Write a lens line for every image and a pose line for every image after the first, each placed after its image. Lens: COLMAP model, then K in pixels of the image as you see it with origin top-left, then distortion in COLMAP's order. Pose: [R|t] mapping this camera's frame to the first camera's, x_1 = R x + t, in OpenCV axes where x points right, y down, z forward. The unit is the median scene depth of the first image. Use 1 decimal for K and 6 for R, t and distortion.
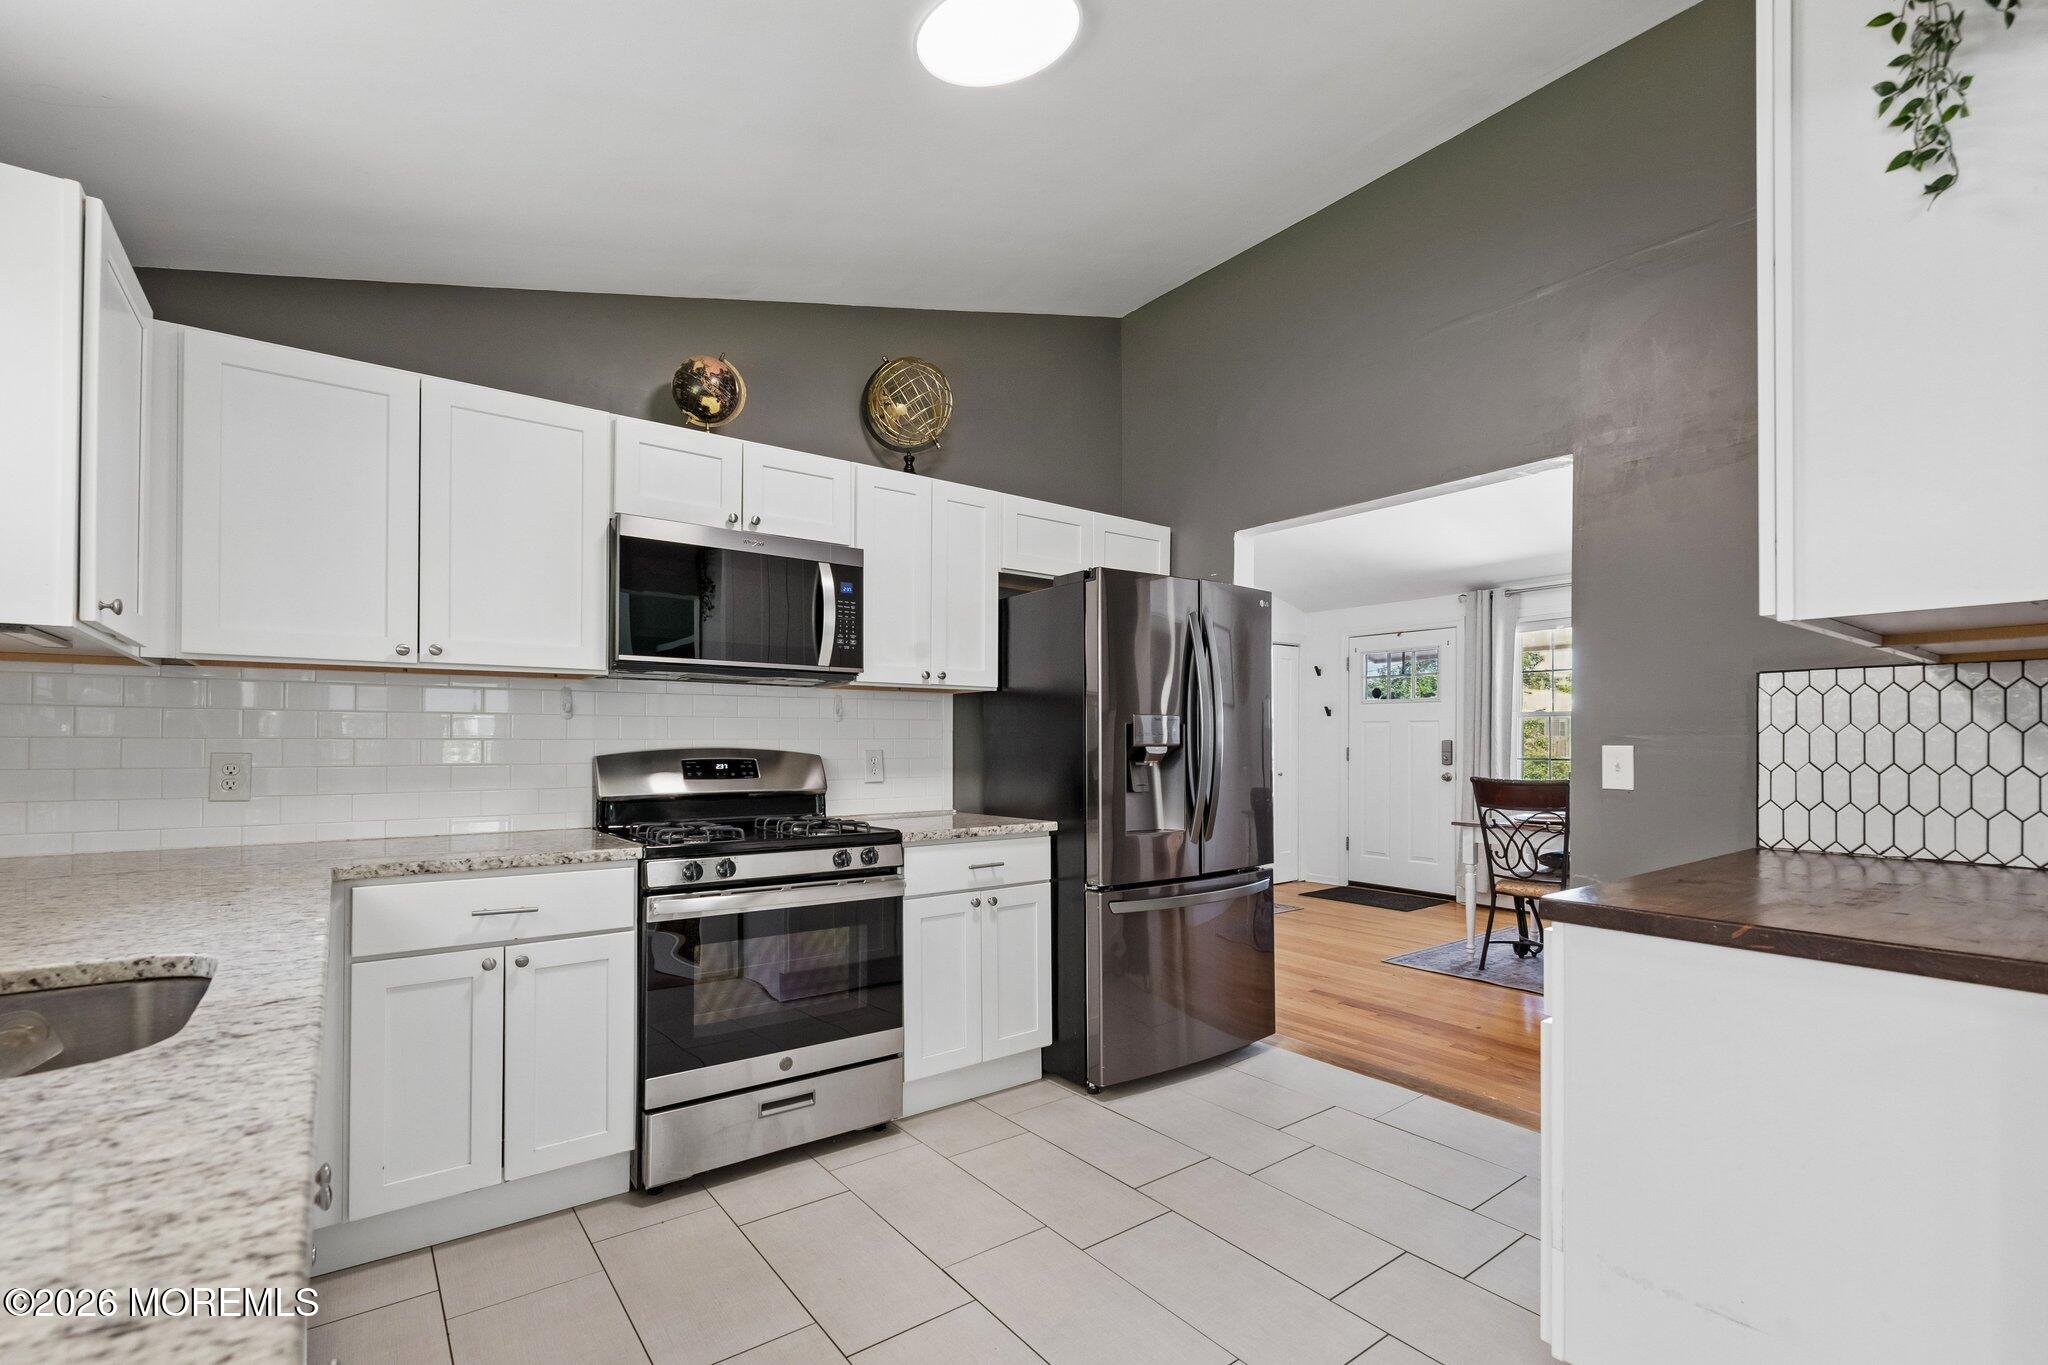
lens RADIAL K [[909.9, 0, 1038.8], [0, 909.9, 737.0], [0, 0, 1]] dist [-0.000770, -0.000124]
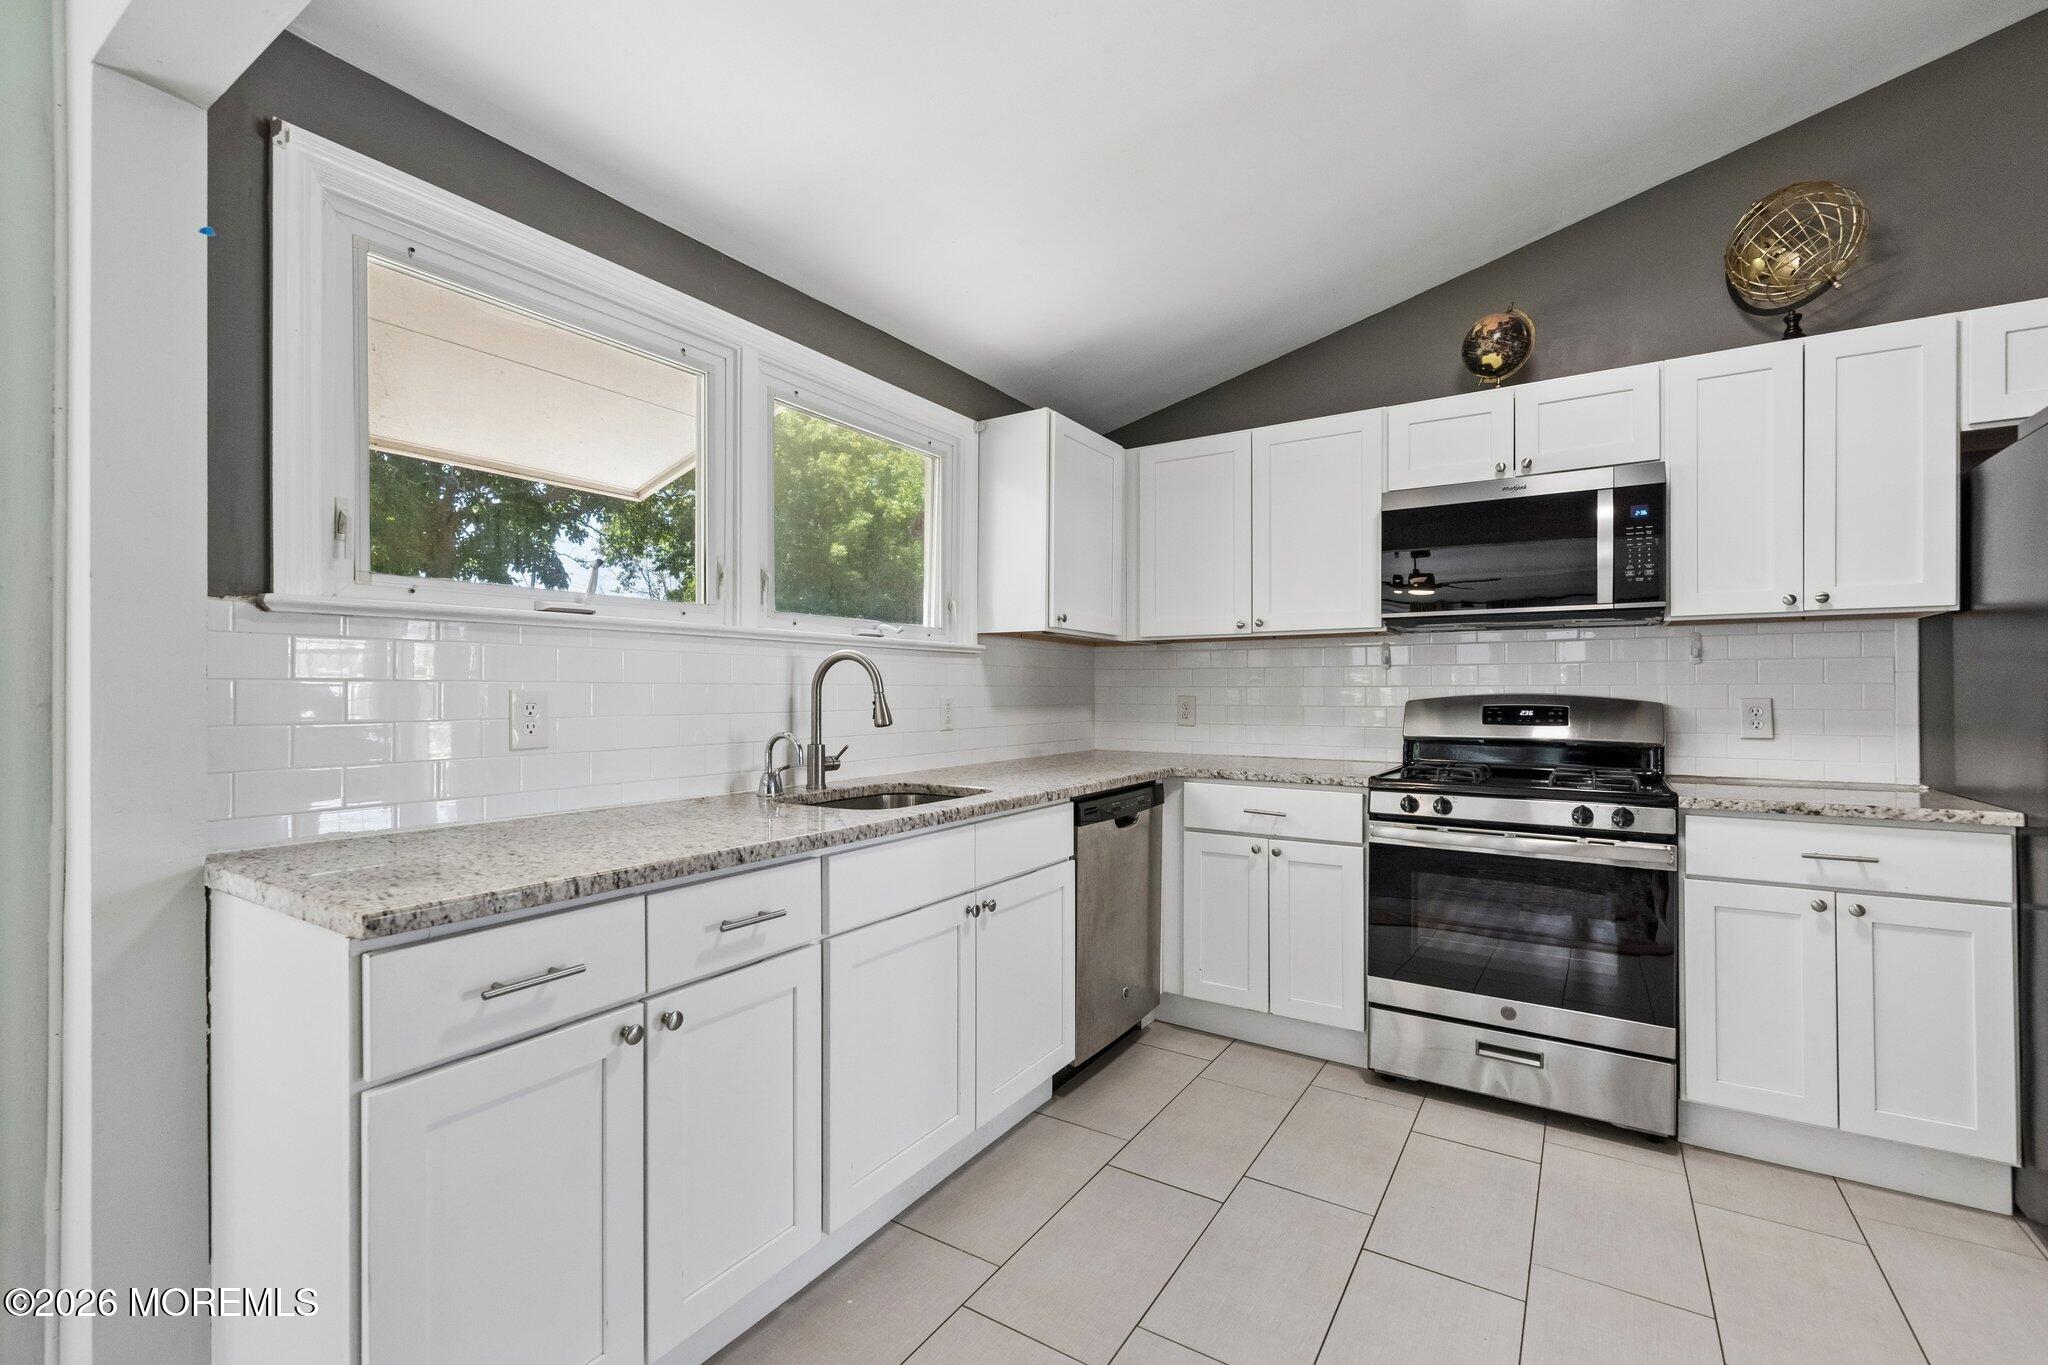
lens RADIAL K [[886.6, 0, 1018.6], [0, 886.6, 688.3], [0, 0, 1]] dist [-0.000160, -0.000172]
pose [[0.331877, -0.005016, -0.943309, 0.393585], [0.004520, 0.999983, -0.003727, 0.006587], [0.943312, -0.003026, 0.331894, 0.155254]]
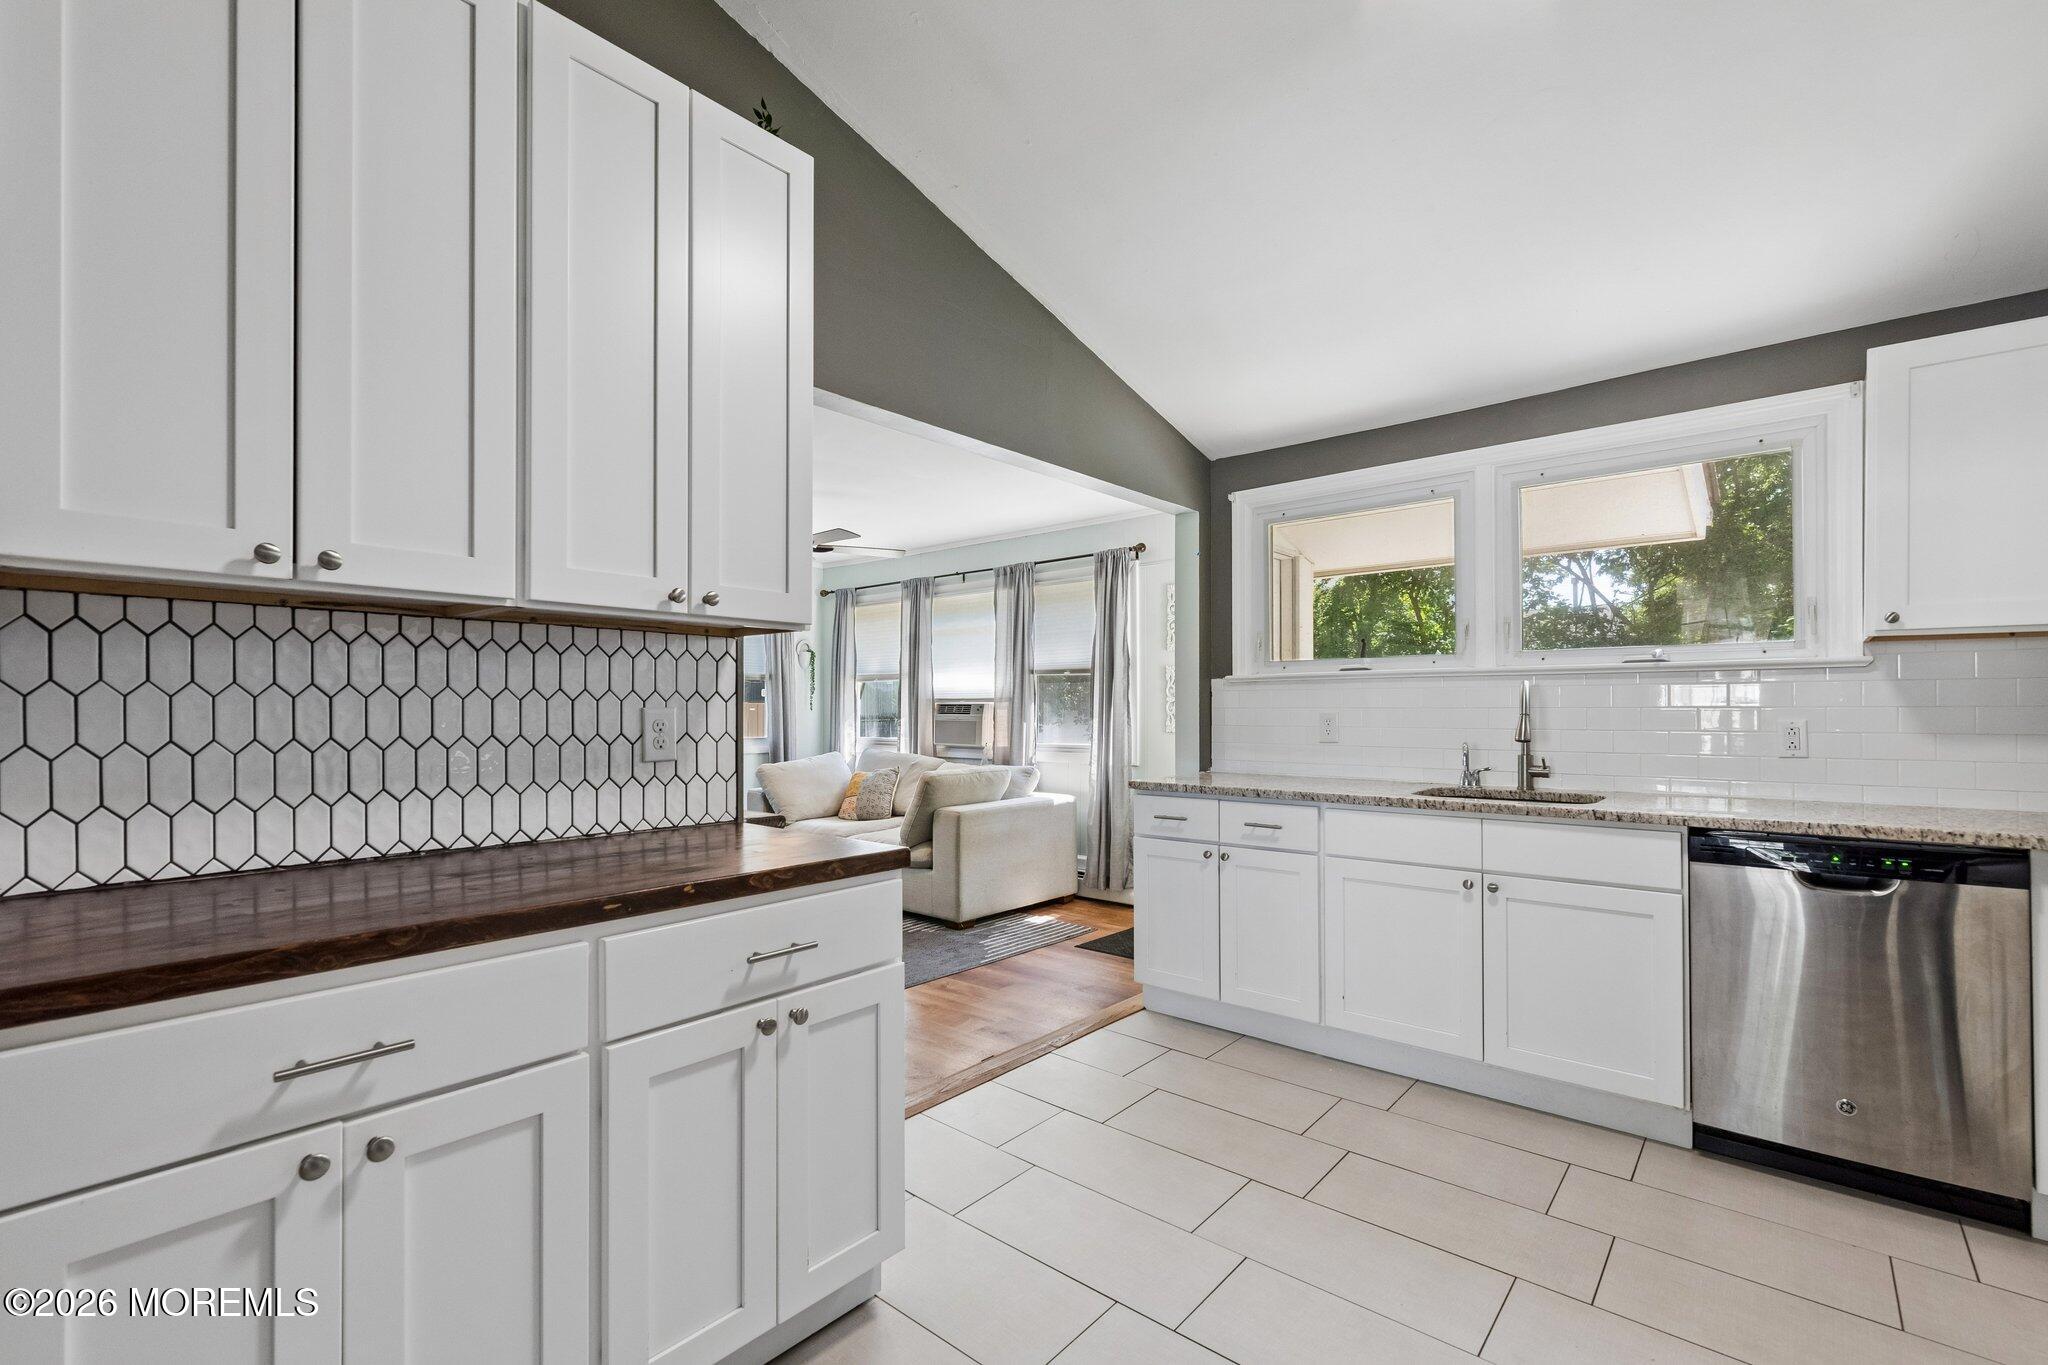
lens RADIAL K [[899.0, 0, 1022.5], [0, 899.0, 705.3], [0, 0, 1]] dist [-0.000589, -0.000252]
pose [[-0.979621, -0.001825, -0.200848, 0.350623], [-0.000028, 0.999960, -0.008949, 0.005375], [0.200856, -0.008760, -0.979582, 1.155043]]
